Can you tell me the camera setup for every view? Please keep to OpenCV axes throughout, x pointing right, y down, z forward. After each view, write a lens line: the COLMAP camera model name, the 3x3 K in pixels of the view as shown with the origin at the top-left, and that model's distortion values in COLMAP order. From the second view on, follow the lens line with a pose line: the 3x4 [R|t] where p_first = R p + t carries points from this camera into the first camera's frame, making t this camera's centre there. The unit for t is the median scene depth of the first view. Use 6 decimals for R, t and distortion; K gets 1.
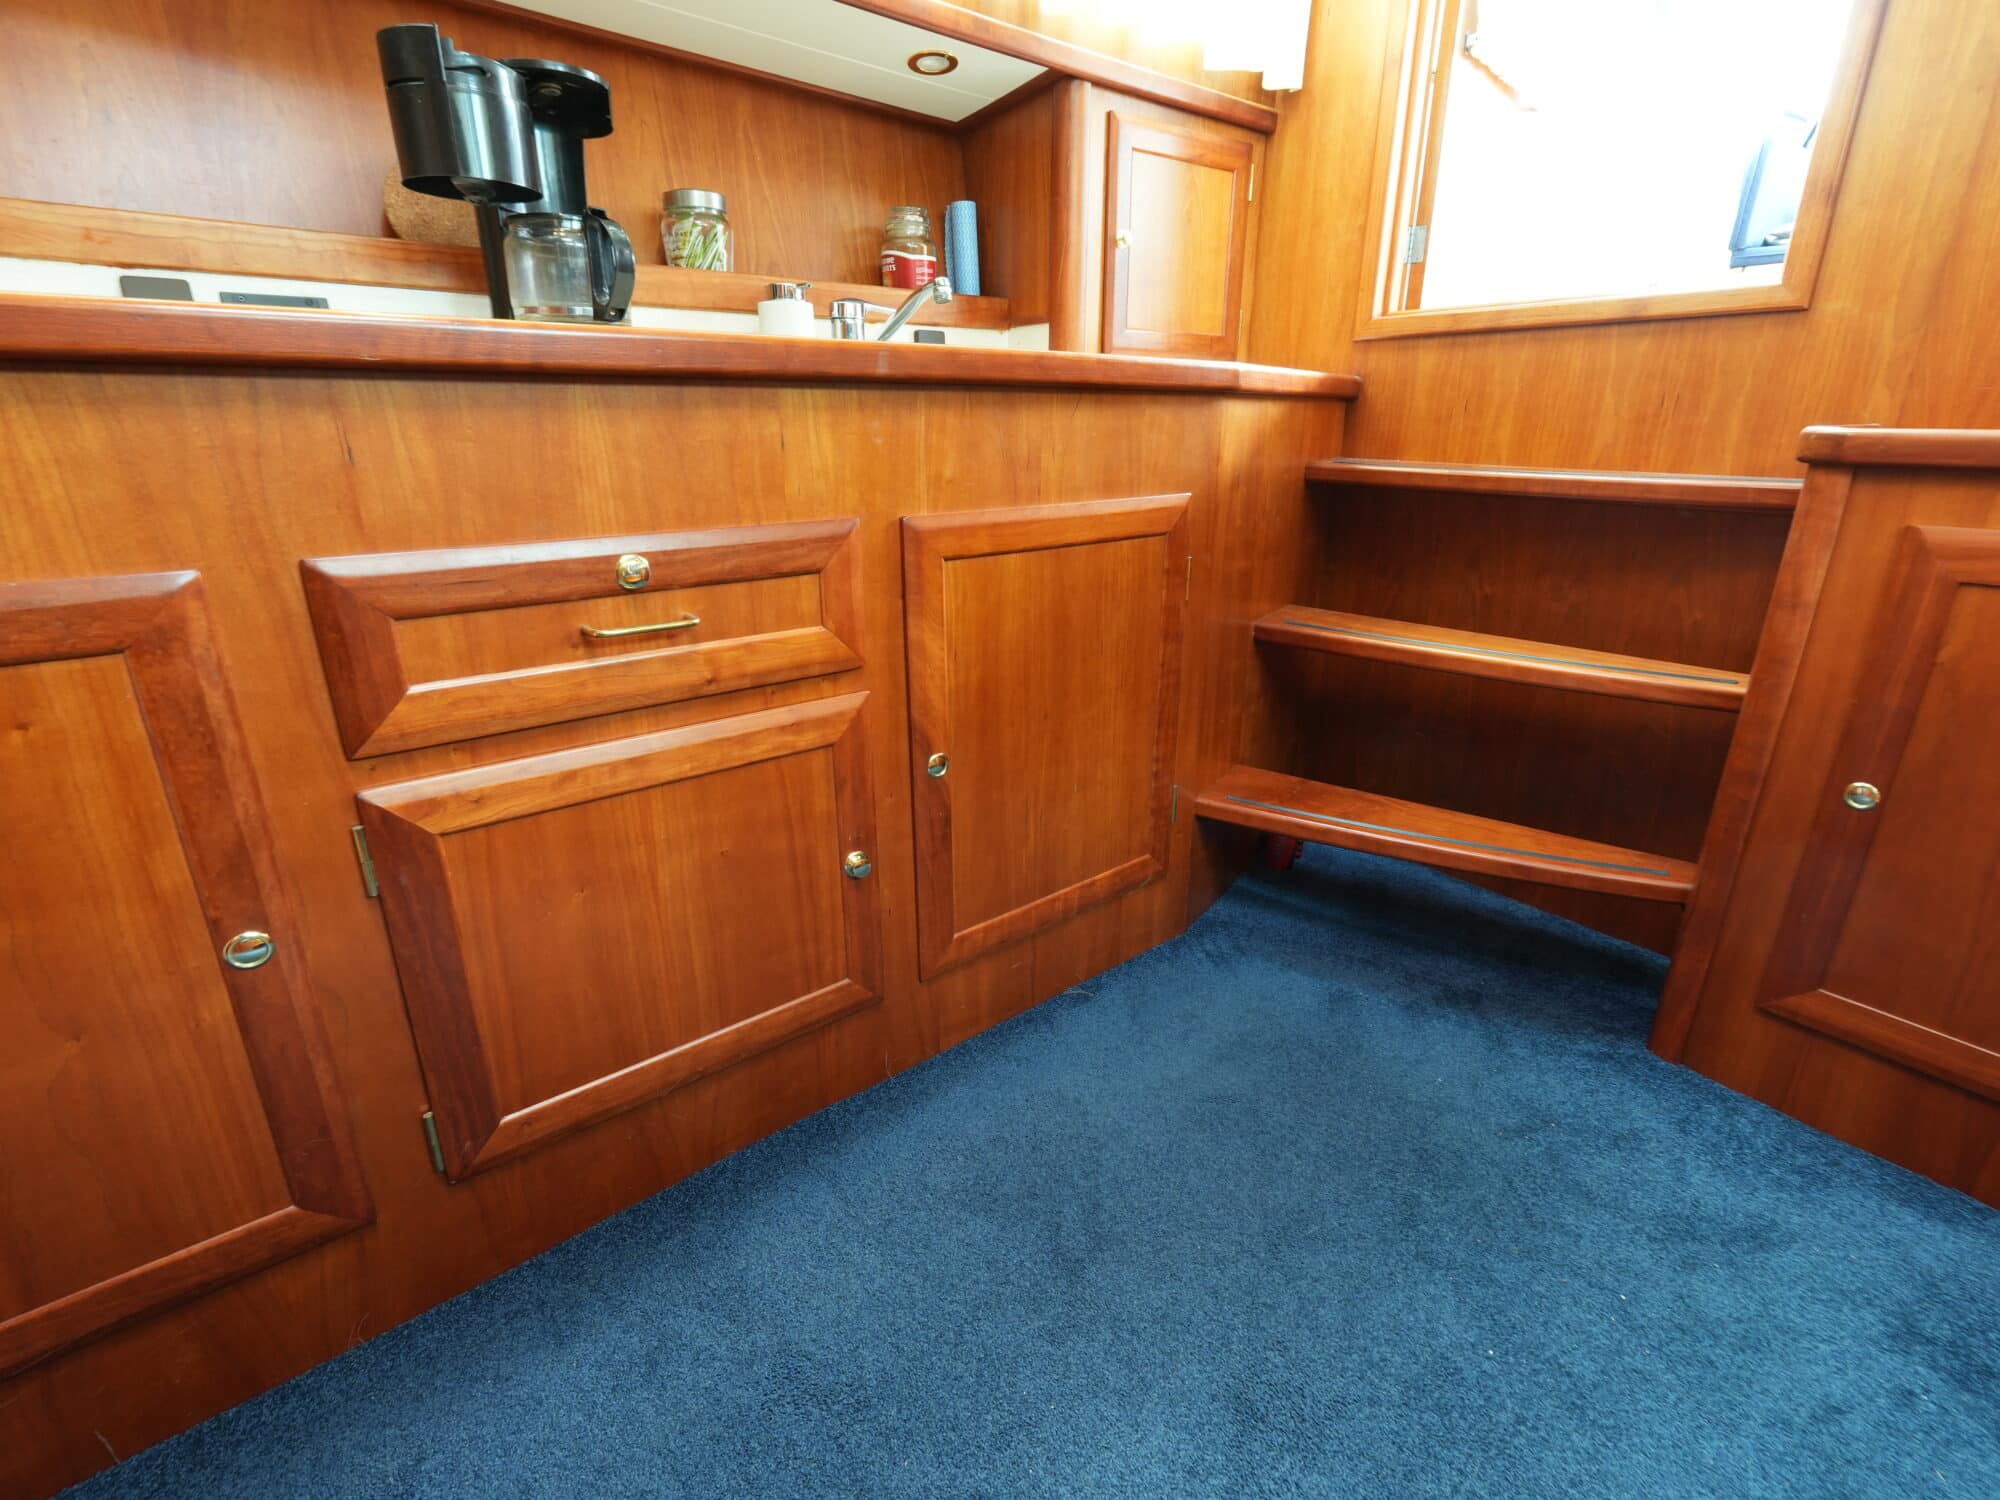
lens RADIAL K [[930.7, 0, 1000.0], [0, 930.7, 750.0], [0, 0, 1]] dist [0.000565, -0.001168]
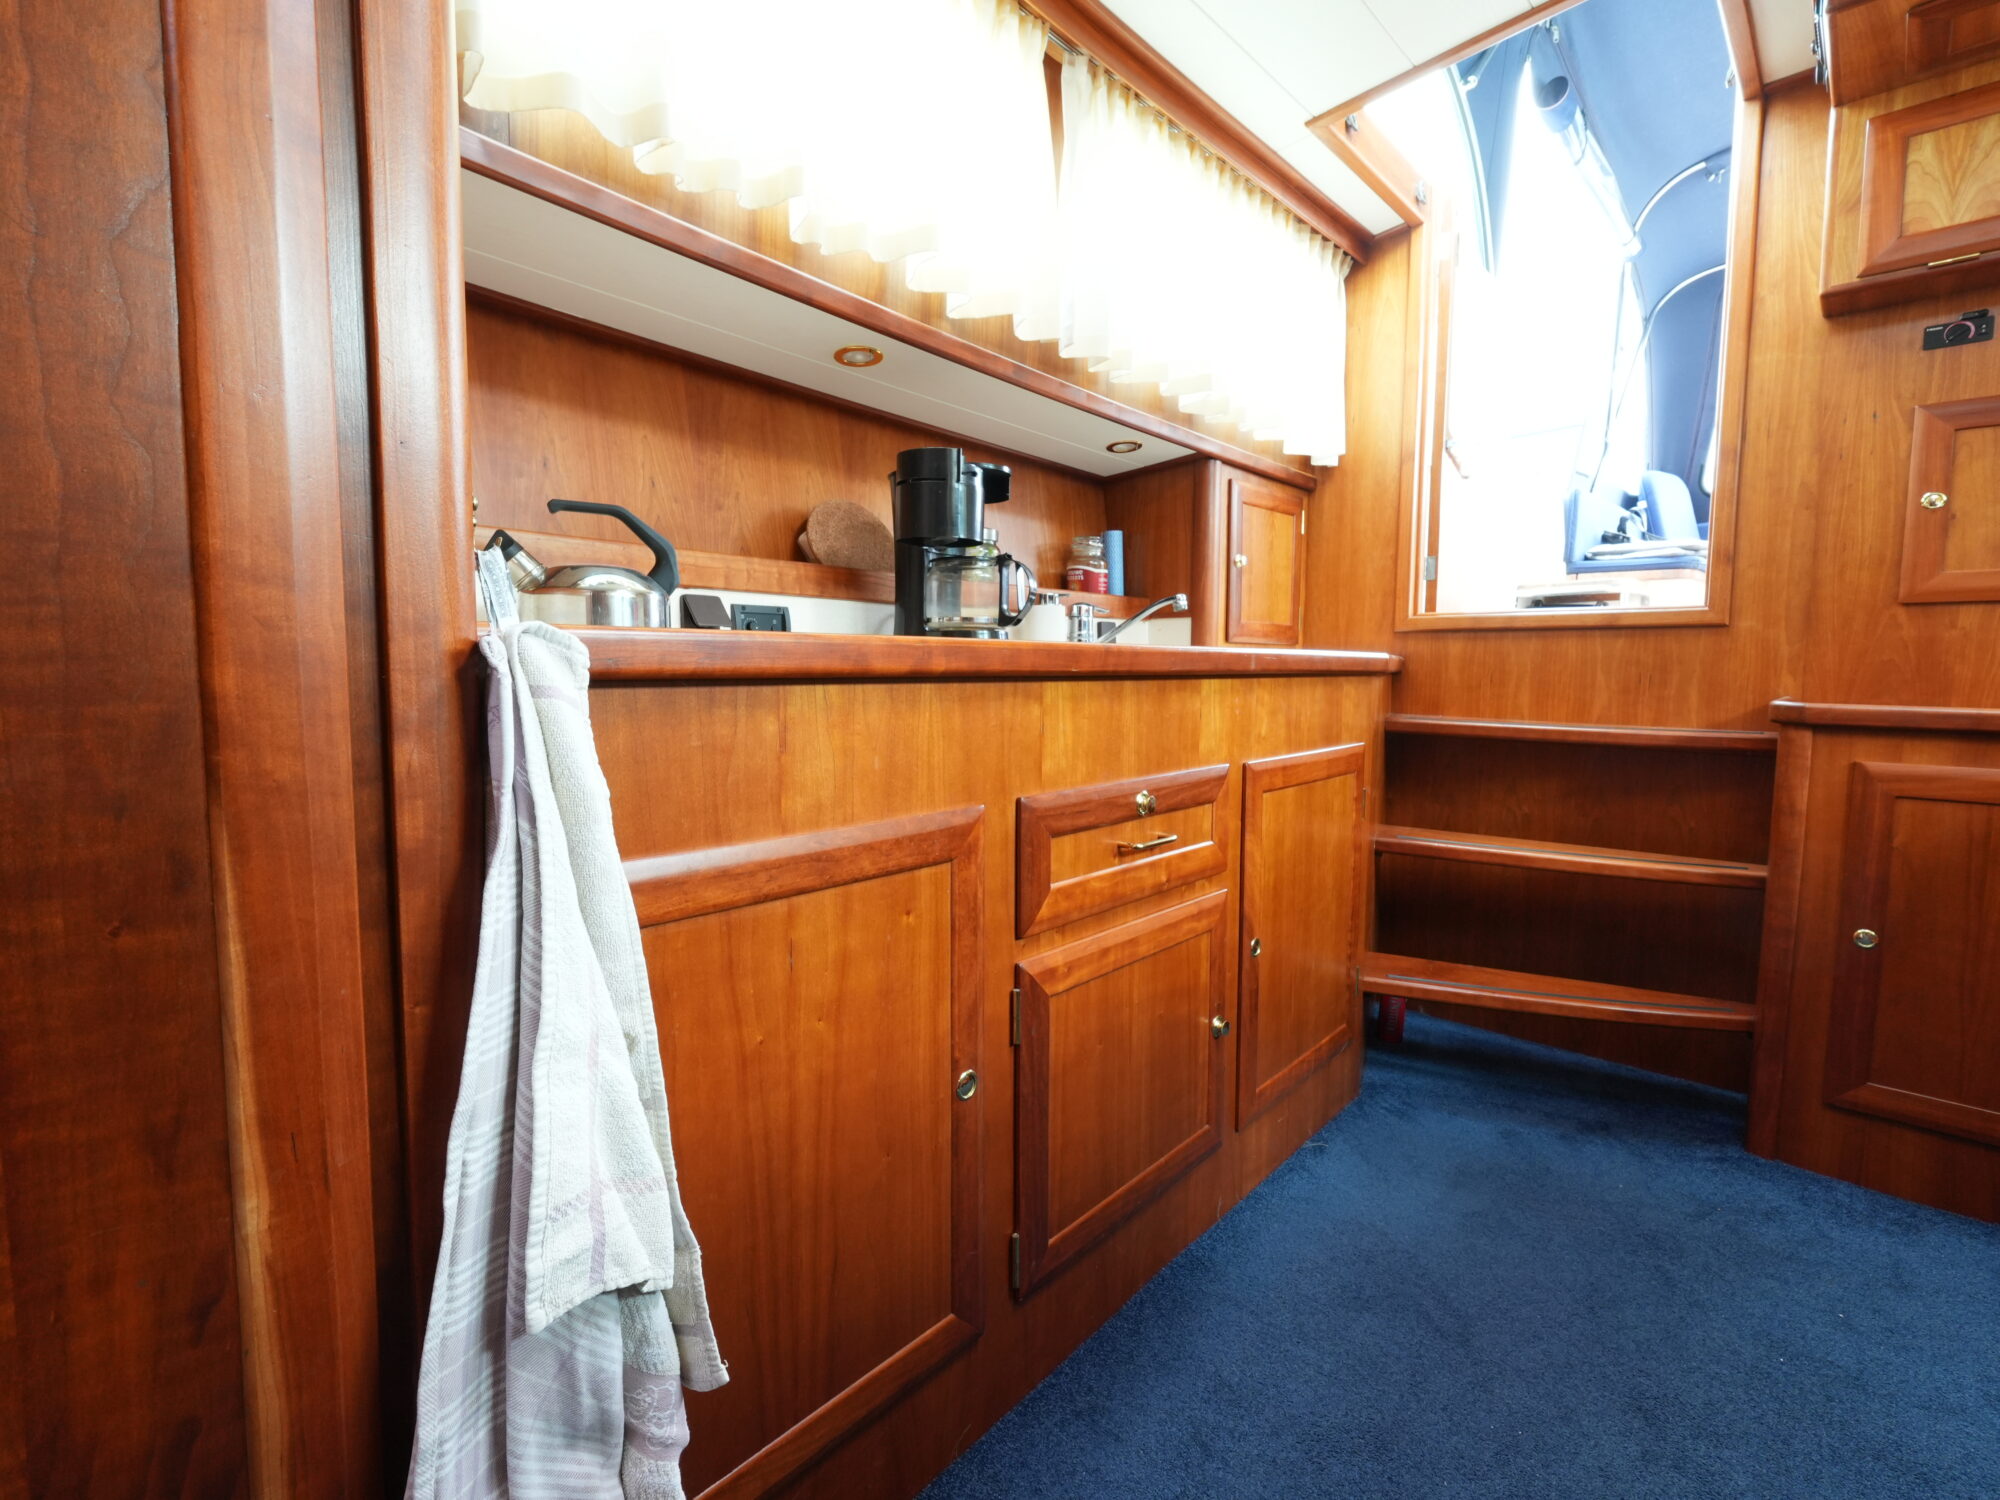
lens RADIAL K [[930.7, 0, 1000.0], [0, 930.7, 750.0], [0, 0, 1]] dist [0.000565, -0.001168]
pose [[0.986849, -0.007564, 0.161467, -0.535256], [0.047268, 0.968745, -0.243513, 0.042597], [-0.154579, 0.247943, 0.956363, -0.222977]]
